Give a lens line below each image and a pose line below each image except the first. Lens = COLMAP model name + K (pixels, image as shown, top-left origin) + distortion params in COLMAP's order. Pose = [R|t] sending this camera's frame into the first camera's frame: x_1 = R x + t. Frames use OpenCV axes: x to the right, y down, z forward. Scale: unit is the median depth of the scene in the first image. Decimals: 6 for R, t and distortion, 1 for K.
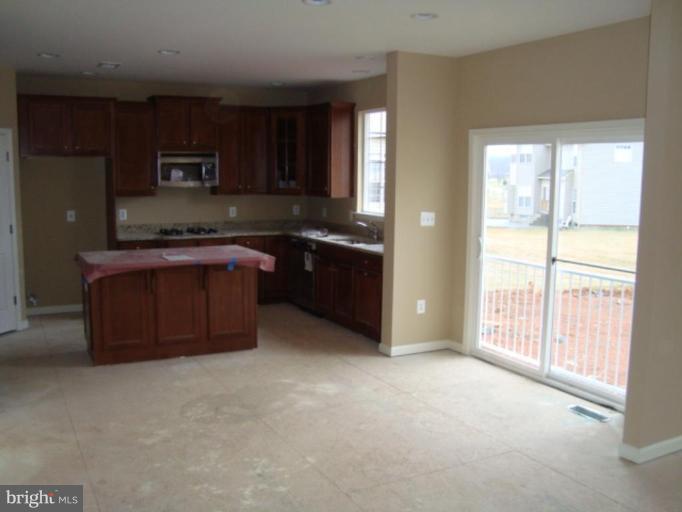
lens RADIAL K [[663.5, 0, 341.0], [0, 663.5, 256.0], [0, 0, 1]] dist [-0.209126, 0.218746]
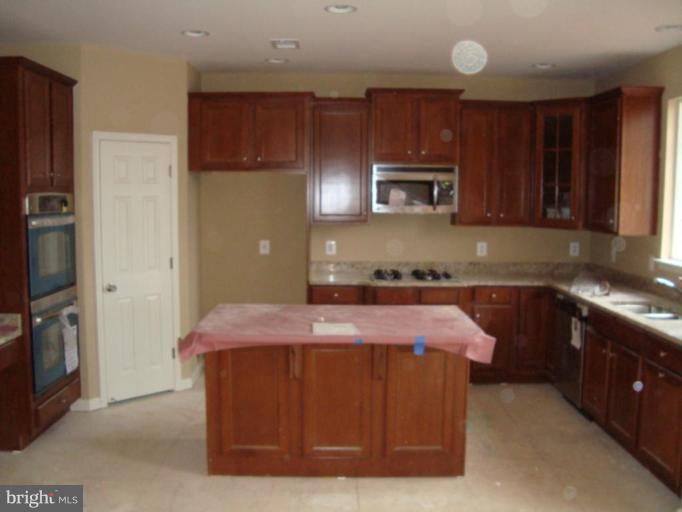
lens RADIAL K [[663.5, 0, 341.0], [0, 663.5, 256.0], [0, 0, 1]] dist [-0.209126, 0.218746]
pose [[0.887186, 0.043125, -0.459392, 0.033500], [-0.058333, 0.998117, -0.018957, -0.040767], [0.457709, 0.043617, 0.888031, 0.321836]]
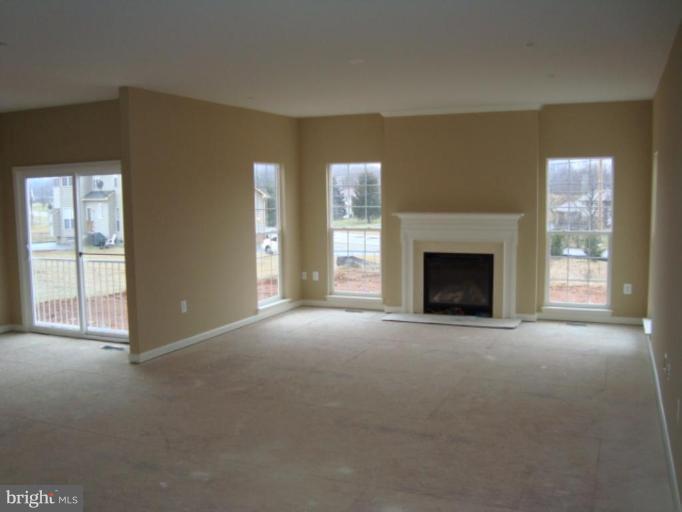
lens RADIAL K [[663.5, 0, 341.0], [0, 663.5, 256.0], [0, 0, 1]] dist [-0.209126, 0.218746]
pose [[0.783743, -0.084376, 0.615327, -0.069521], [0.103719, 0.994597, 0.004276, 0.039744], [-0.612363, 0.060469, 0.788261, -0.321474]]
